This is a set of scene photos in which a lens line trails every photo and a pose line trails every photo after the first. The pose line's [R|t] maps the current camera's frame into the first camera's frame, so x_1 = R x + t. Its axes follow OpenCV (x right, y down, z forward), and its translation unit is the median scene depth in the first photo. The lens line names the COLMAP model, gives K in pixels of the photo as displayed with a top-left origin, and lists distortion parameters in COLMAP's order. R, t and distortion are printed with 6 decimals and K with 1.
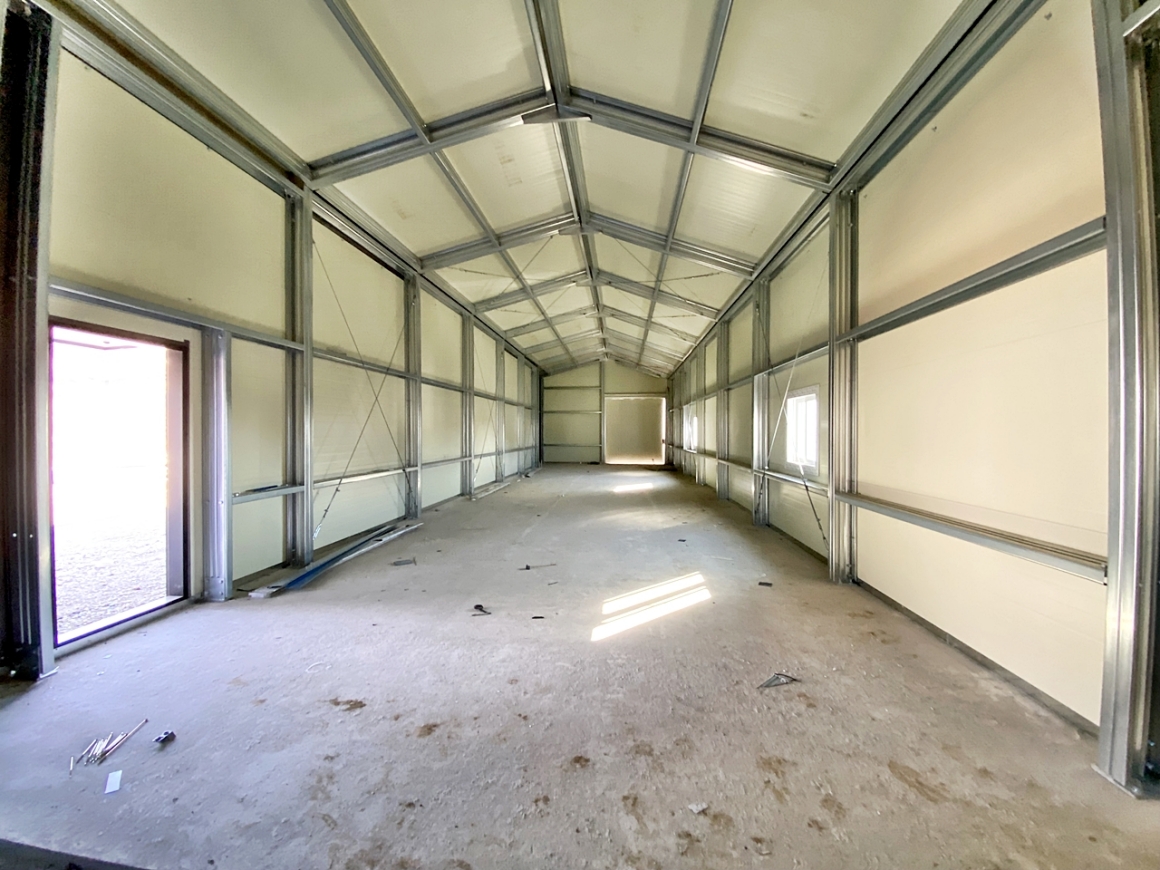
lens RADIAL K [[461.9, 0, 574.4], [0, 461.9, 434.6], [0, 0, 1]] dist [0.023218, -0.023541]
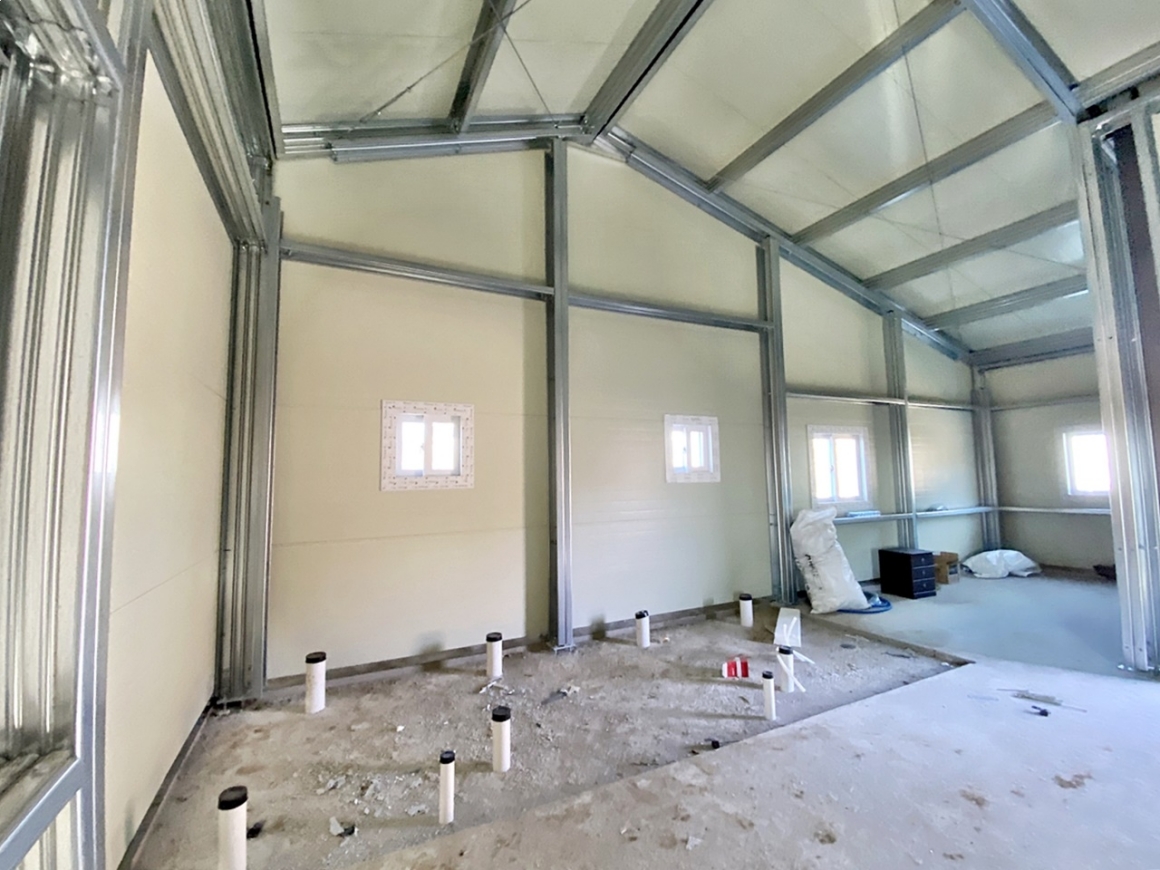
lens RADIAL K [[507.4, 0, 583.3], [0, 507.4, 431.5], [0, 0, 1]] dist [0.001378, -0.012570]
pose [[-0.847720, -0.036069, -0.529216, 0.404739], [0.010103, 0.996407, -0.084094, 0.006822], [0.530348, -0.076635, -0.844309, 0.703874]]
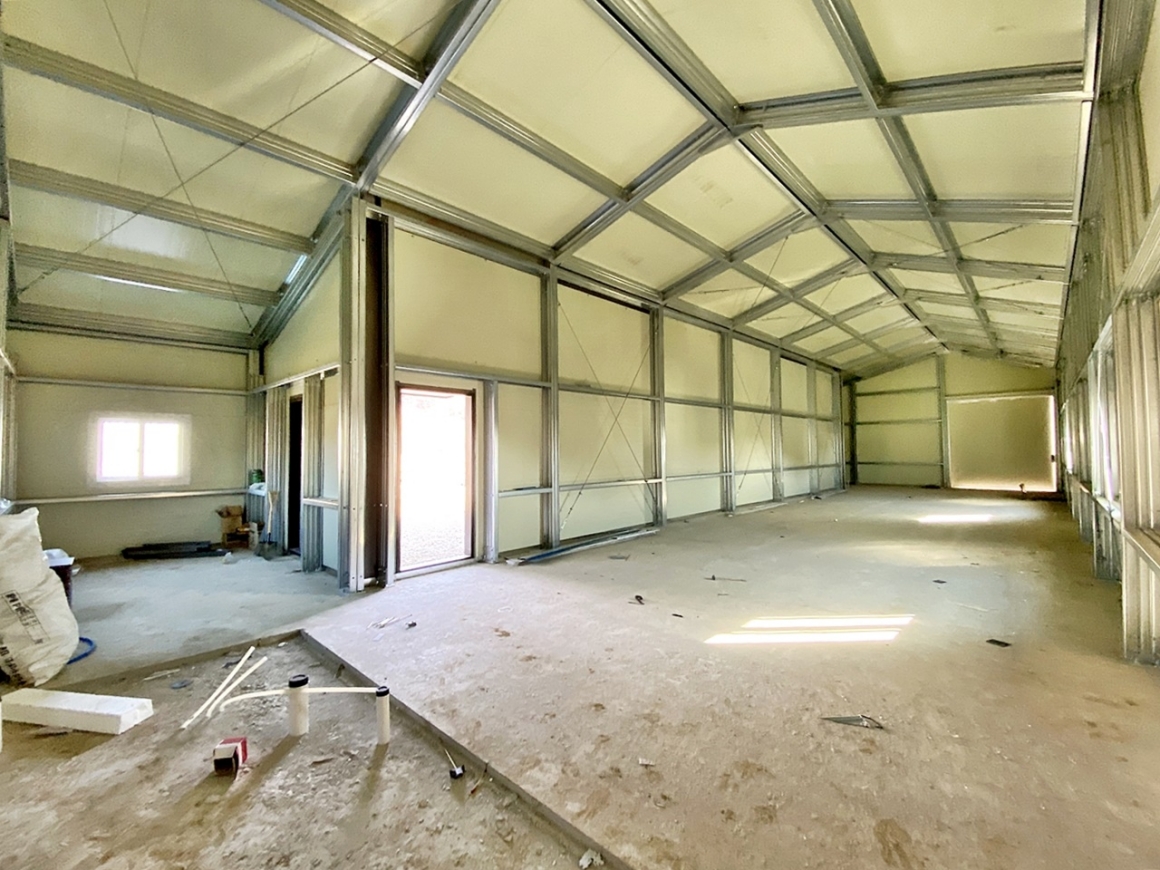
lens RADIAL K [[480.8, 0, 581.5], [0, 480.8, 433.1], [0, 0, 1]] dist [0.026671, -0.025167]
pose [[0.788727, -0.032260, -0.613896, 0.345946], [0.007790, 0.999066, -0.042492, 0.012062], [0.614694, 0.028733, 0.788242, -0.029464]]
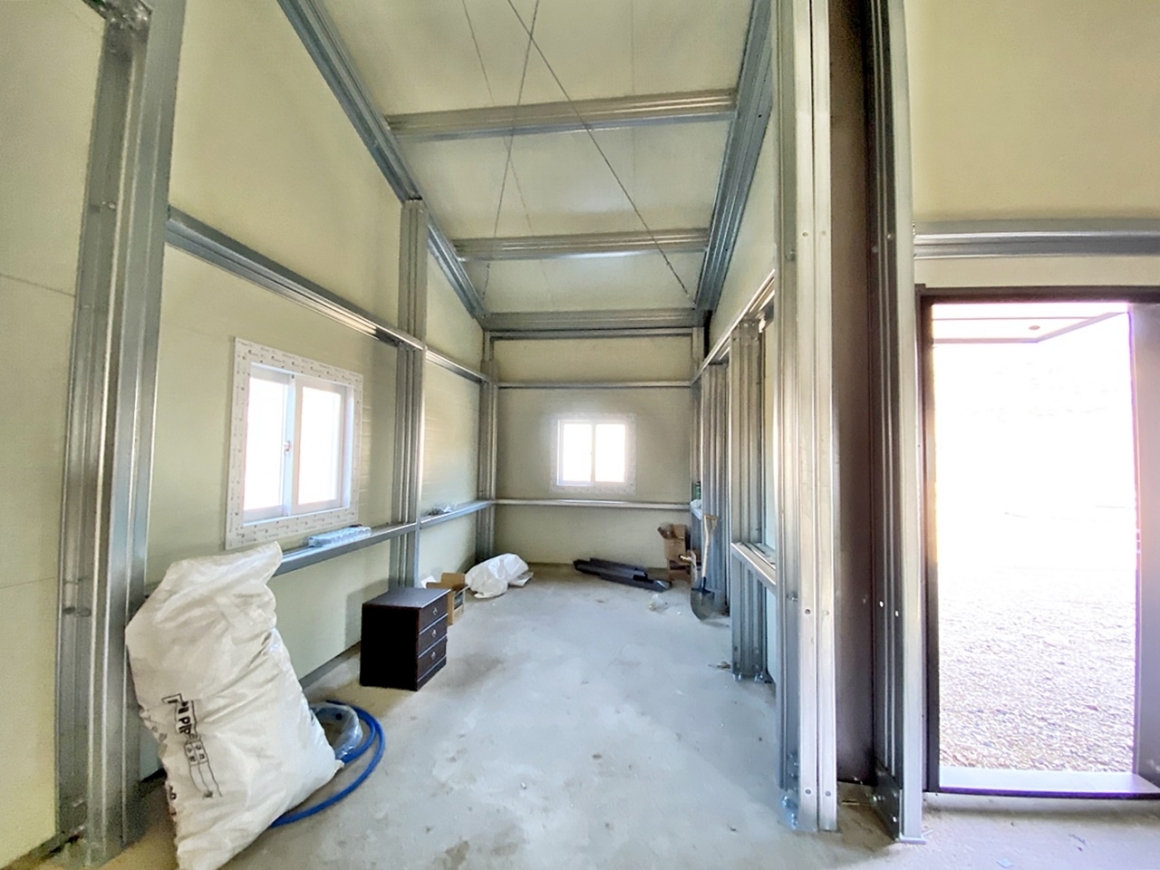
lens RADIAL K [[480.8, 0, 581.5], [0, 480.8, 433.1], [0, 0, 1]] dist [0.026671, -0.025167]
pose [[-0.030249, -0.049802, -0.998301, -0.256501], [-0.022841, 0.998532, -0.049122, 0.001538], [0.999281, 0.021317, -0.031342, 0.309811]]
